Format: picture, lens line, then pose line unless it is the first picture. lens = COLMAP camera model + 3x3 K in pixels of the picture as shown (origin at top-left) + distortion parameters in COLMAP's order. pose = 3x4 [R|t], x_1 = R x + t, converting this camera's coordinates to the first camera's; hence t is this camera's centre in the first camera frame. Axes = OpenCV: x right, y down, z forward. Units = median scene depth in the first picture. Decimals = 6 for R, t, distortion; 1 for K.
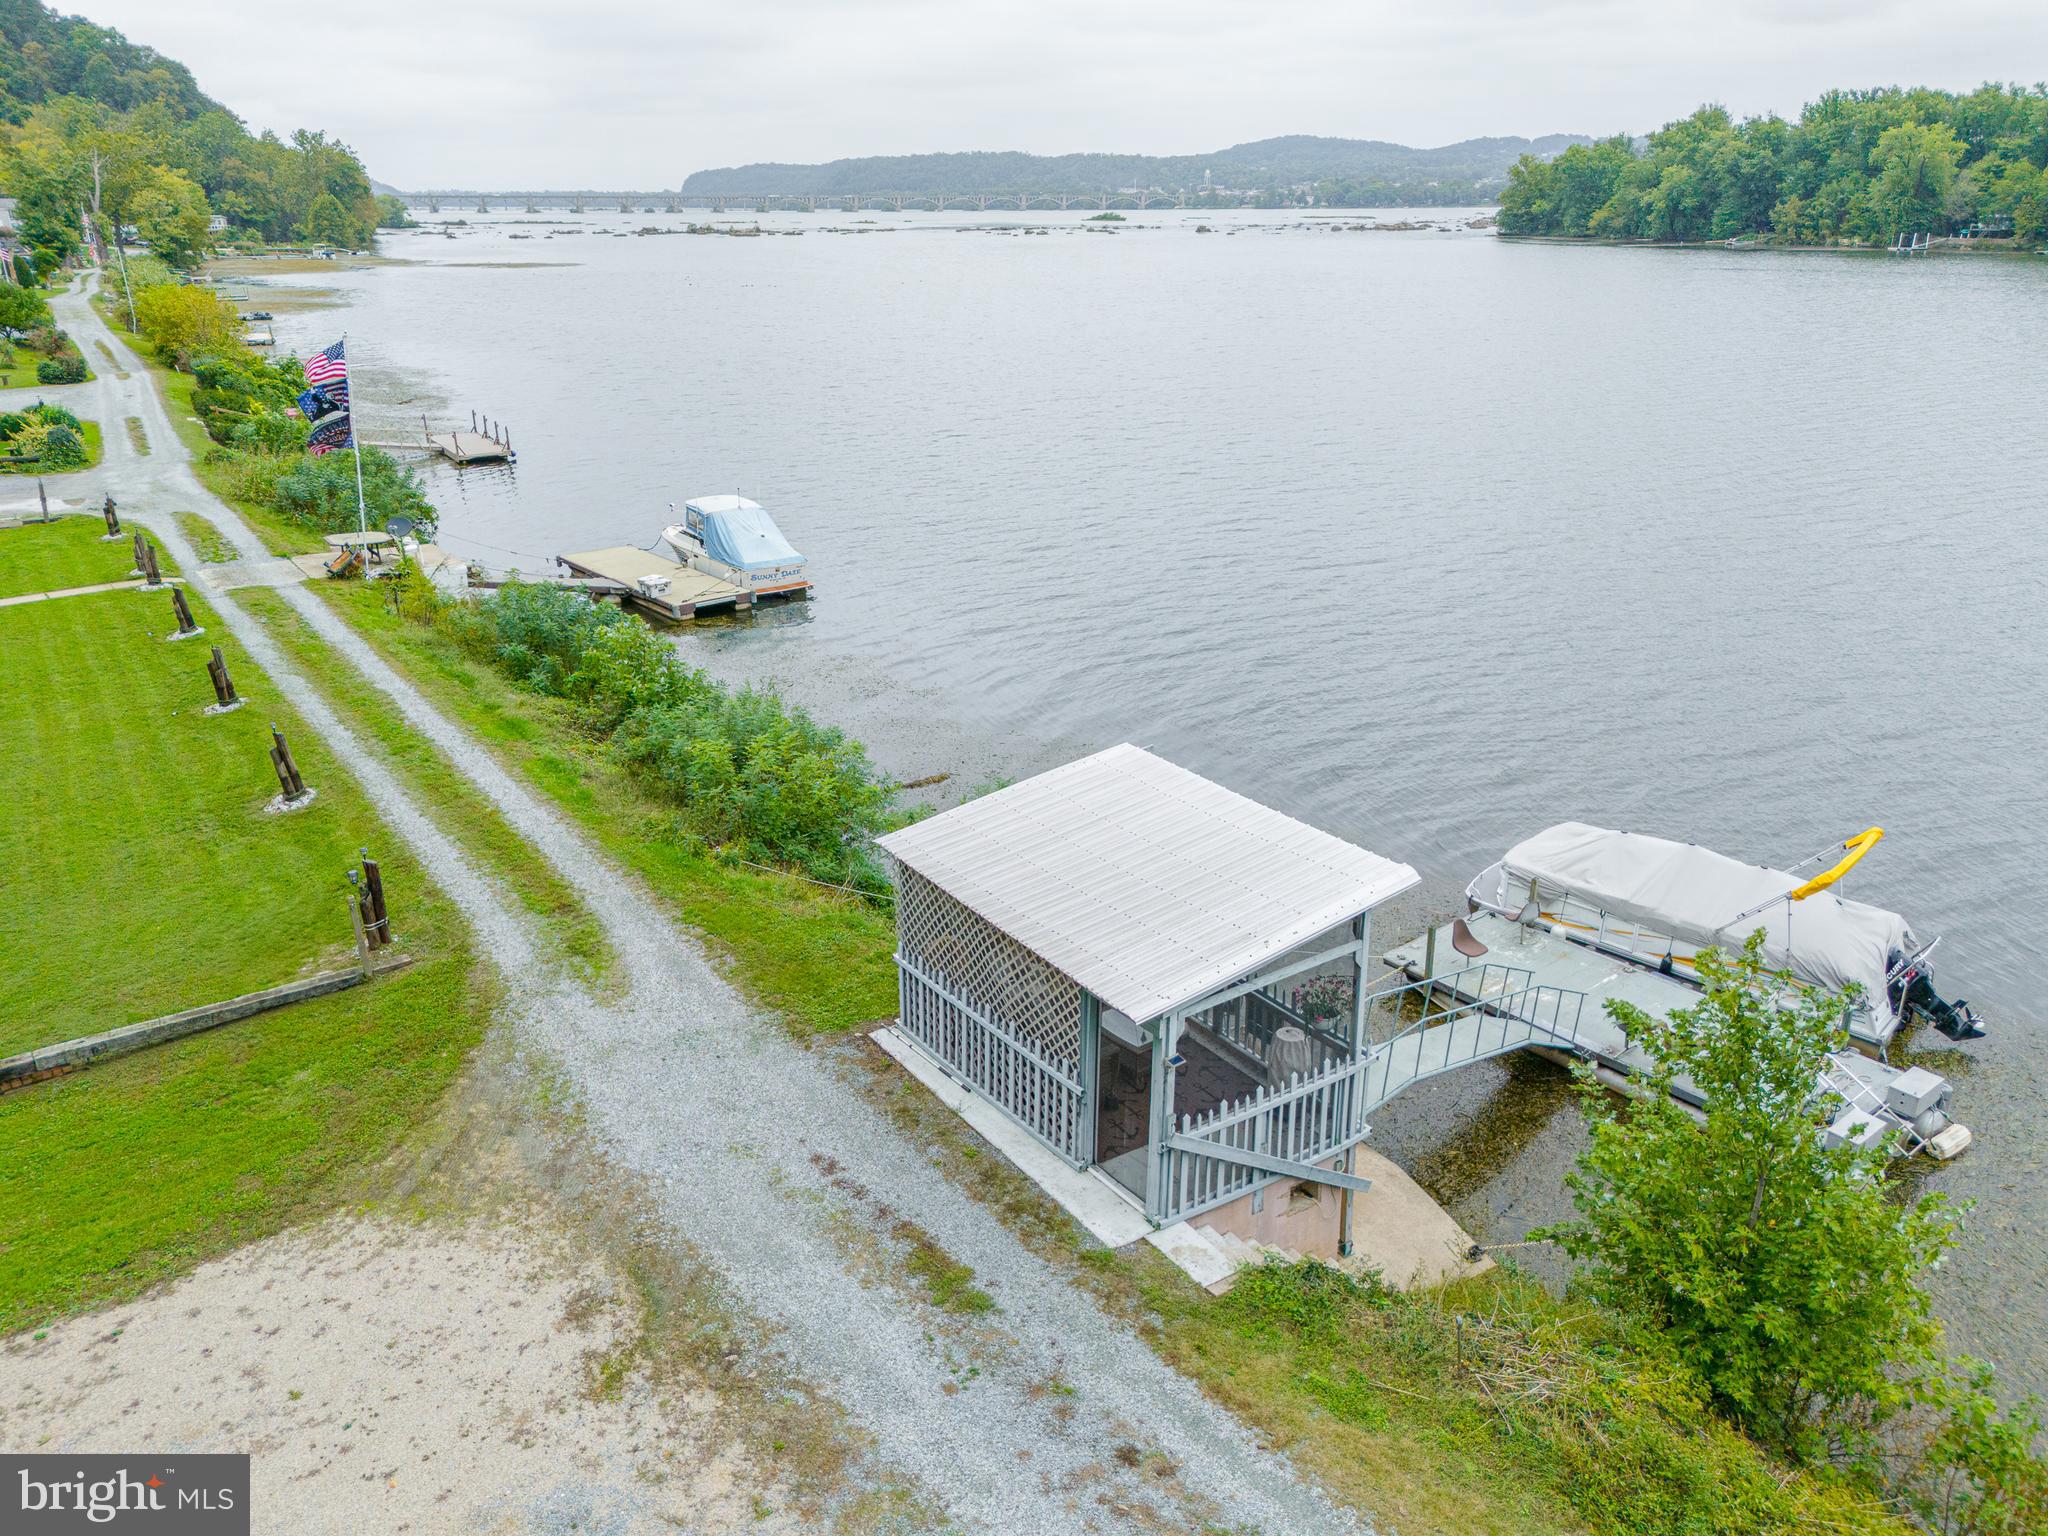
lens RADIAL K [[1511.2, 0, 1030.1], [0, 1511.2, 766.5], [0, 0, 1]] dist [0.071472, -0.066691]
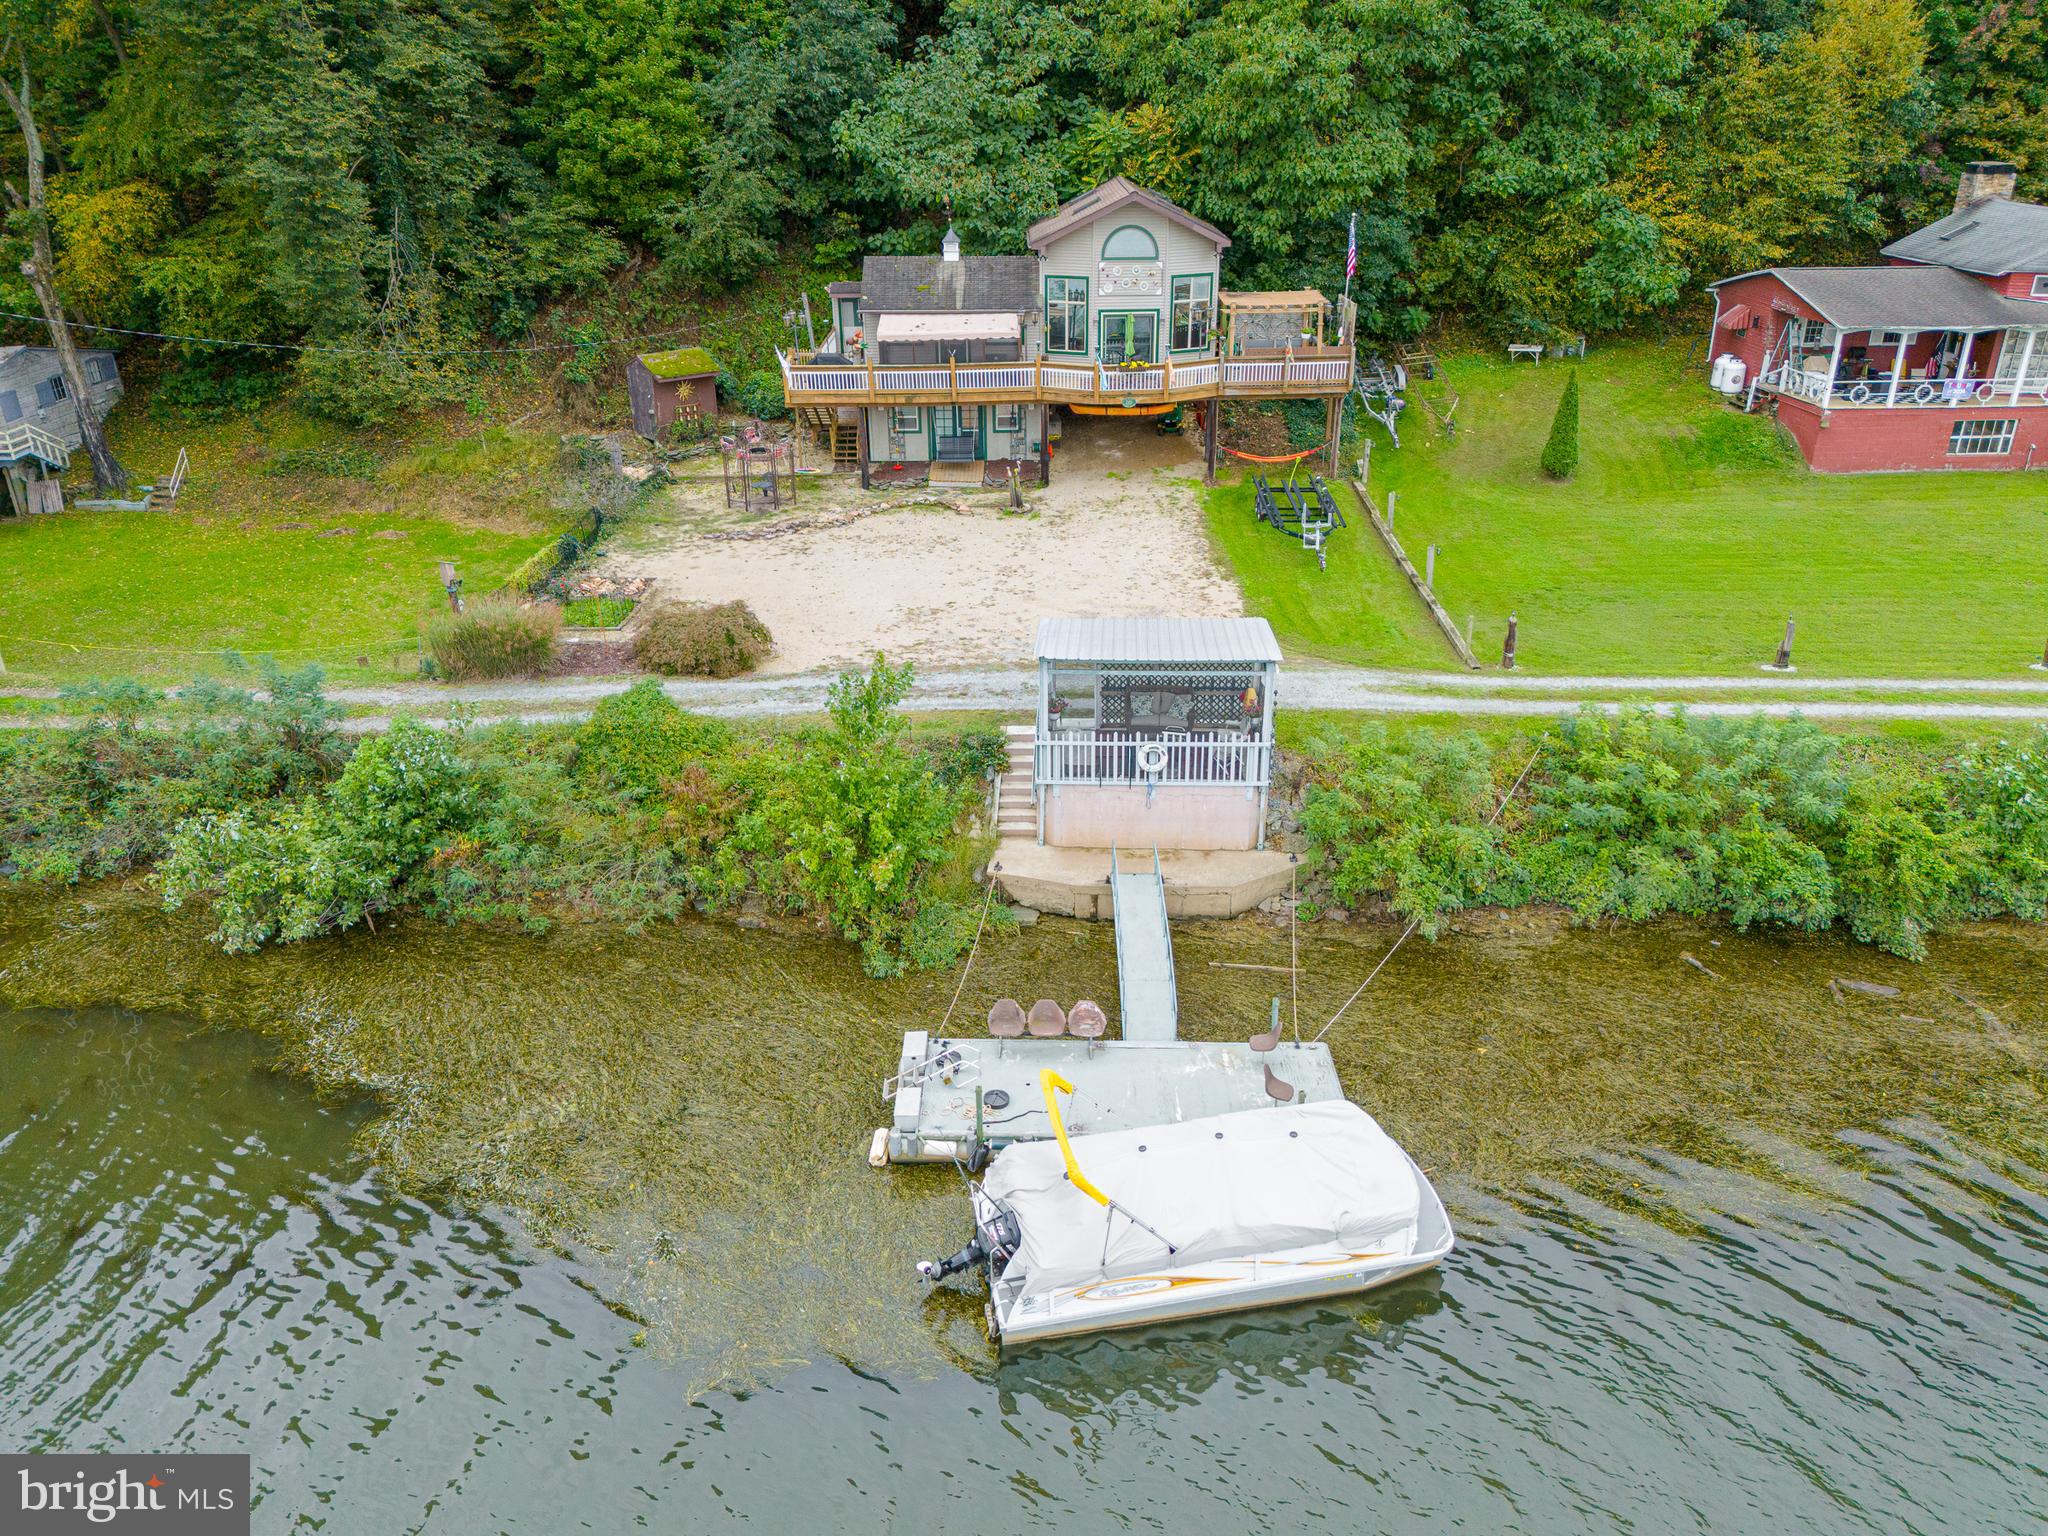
lens RADIAL K [[1511.2, 0, 1030.1], [0, 1511.2, 766.5], [0, 0, 1]] dist [0.071472, -0.066691]
pose [[-0.614688, 0.342189, -0.710679, 1.702407], [-0.259223, 0.763313, 0.591741, -0.978701], [0.744958, 0.547960, -0.380496, 1.834761]]
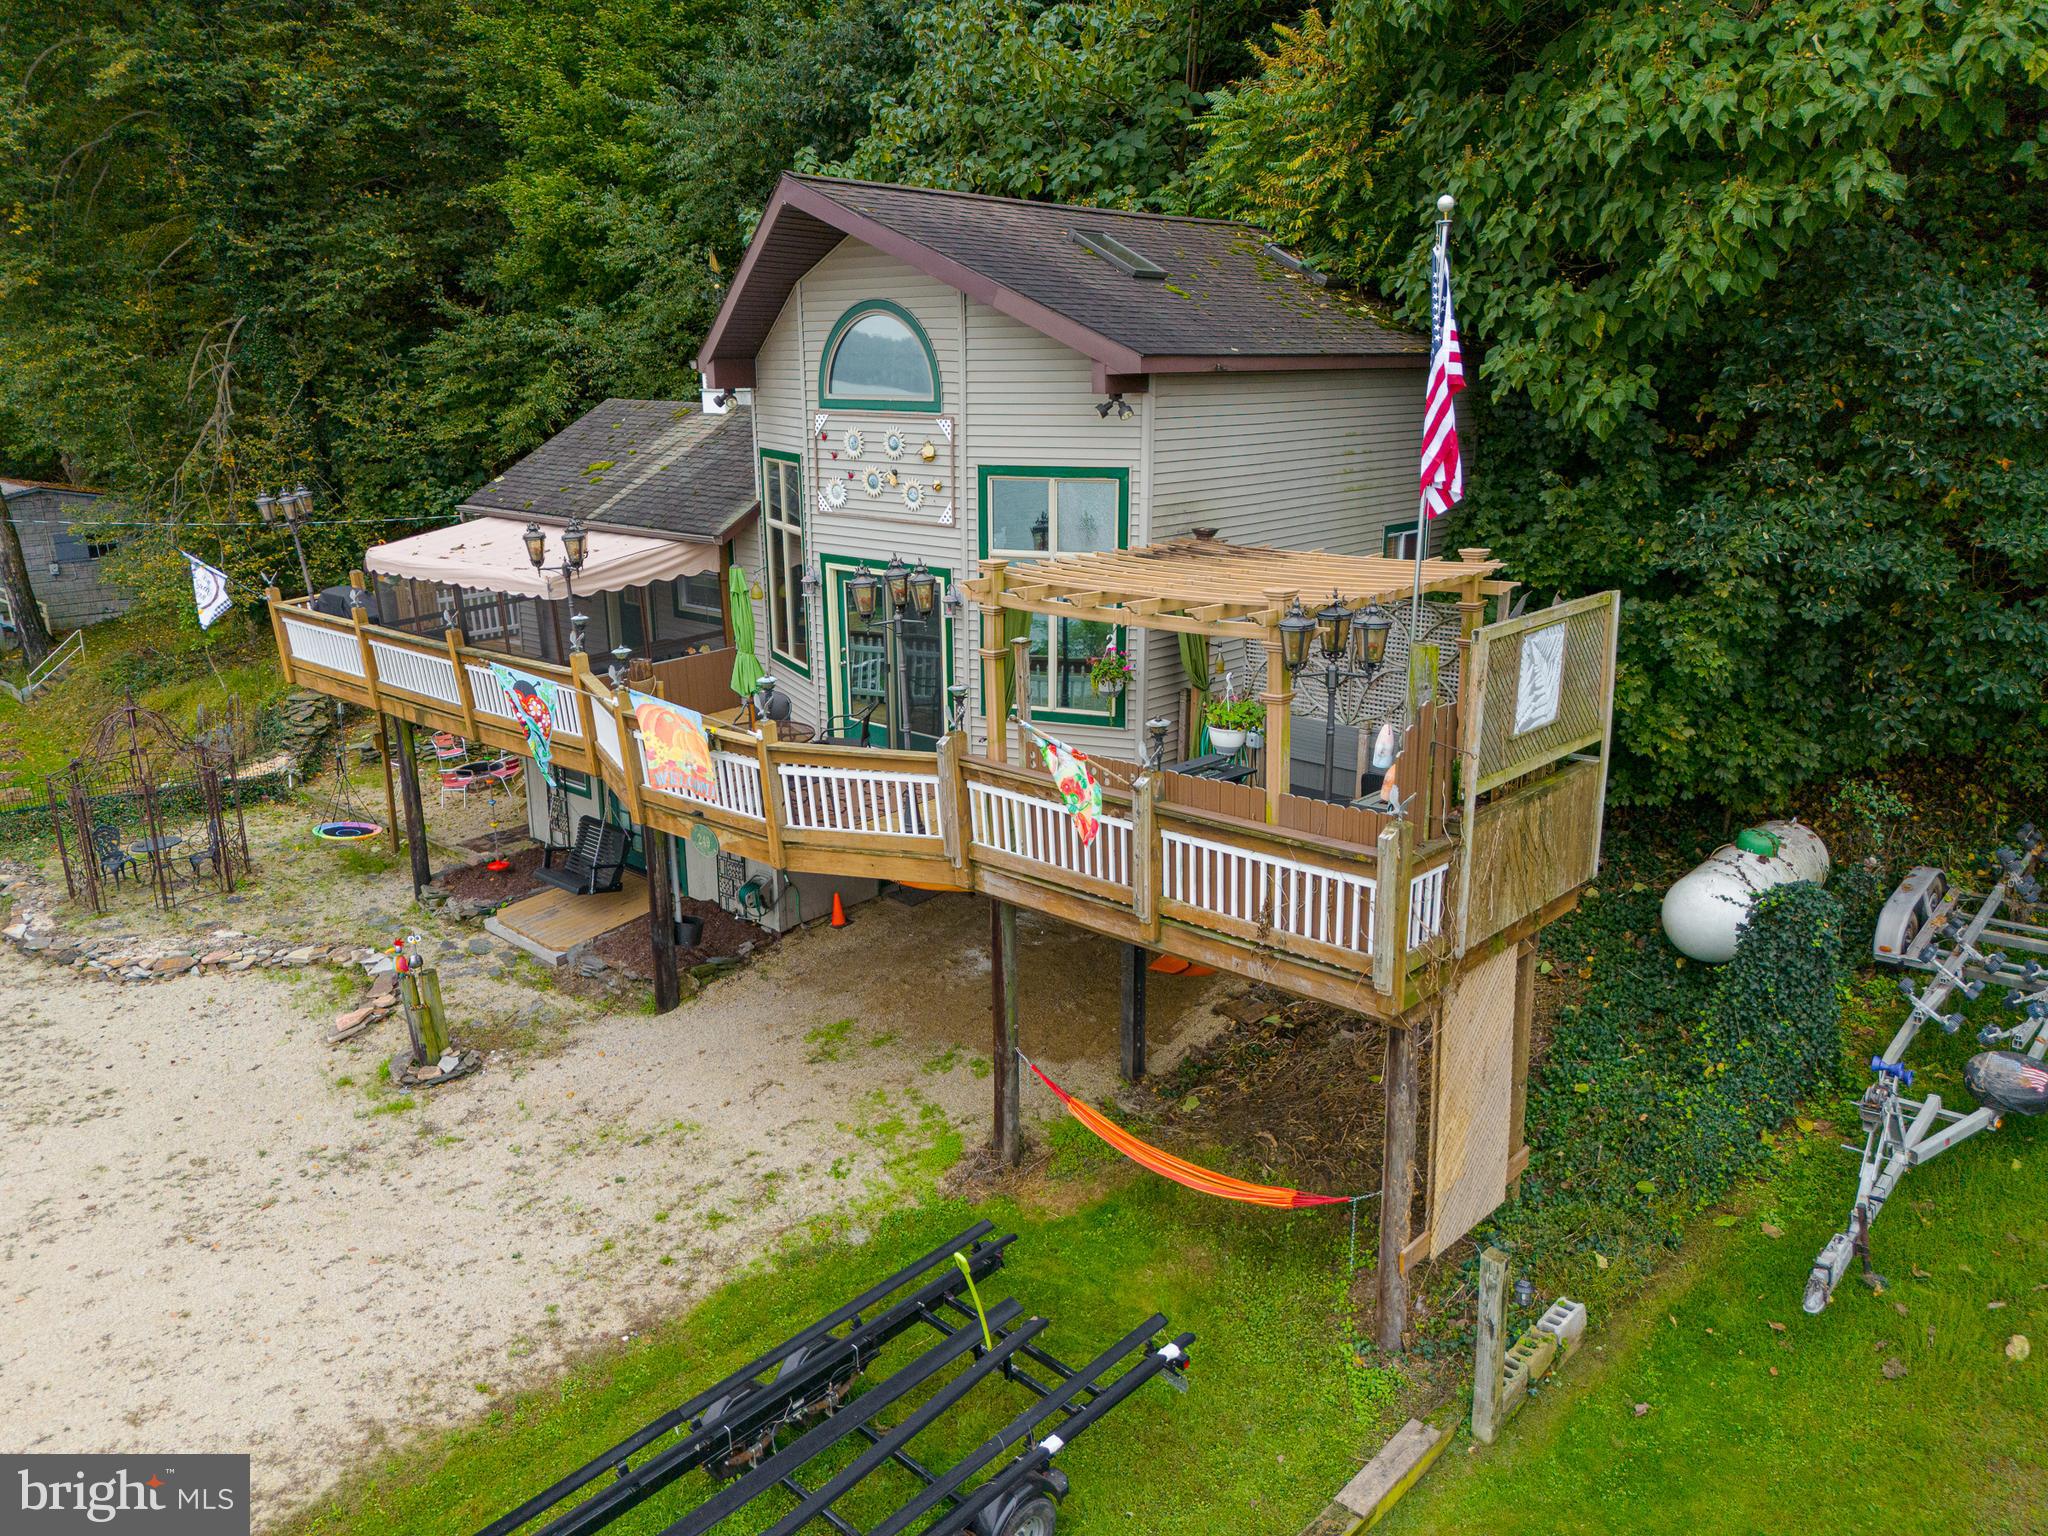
lens RADIAL K [[1511.2, 0, 1030.1], [0, 1511.2, 766.5], [0, 0, 1]] dist [0.071472, -0.066691]
pose [[-0.987106, 0.054747, -0.150414, -1.188711], [-0.041792, 0.818948, 0.572343, -0.290163], [0.154515, 0.571250, -0.806101, 1.096861]]
